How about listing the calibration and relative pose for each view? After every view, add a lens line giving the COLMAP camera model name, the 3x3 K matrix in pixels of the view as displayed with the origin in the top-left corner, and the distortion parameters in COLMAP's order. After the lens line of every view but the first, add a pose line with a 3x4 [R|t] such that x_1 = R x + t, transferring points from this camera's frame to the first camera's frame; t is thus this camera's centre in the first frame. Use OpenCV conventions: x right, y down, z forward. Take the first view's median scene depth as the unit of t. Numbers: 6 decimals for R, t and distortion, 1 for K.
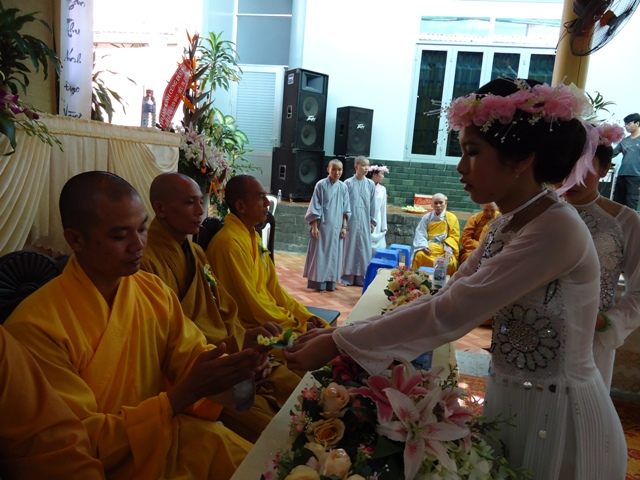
lens RADIAL K [[465.7, 0, 318.4], [0, 465.7, 239.4], [0, 0, 1]] dist [-0.007749, -0.005045]
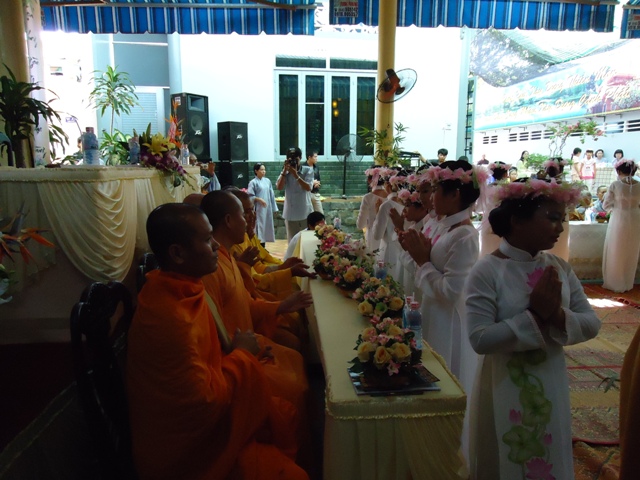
lens RADIAL K [[465.7, 0, 322.2], [0, 465.7, 240.6], [0, 0, 1]] dist [-0.007749, -0.005045]
pose [[0.940202, -0.126345, 0.316318, -0.130645], [0.121543, 0.991971, 0.034952, 0.017719], [-0.318194, 0.005584, 0.948009, -0.256897]]
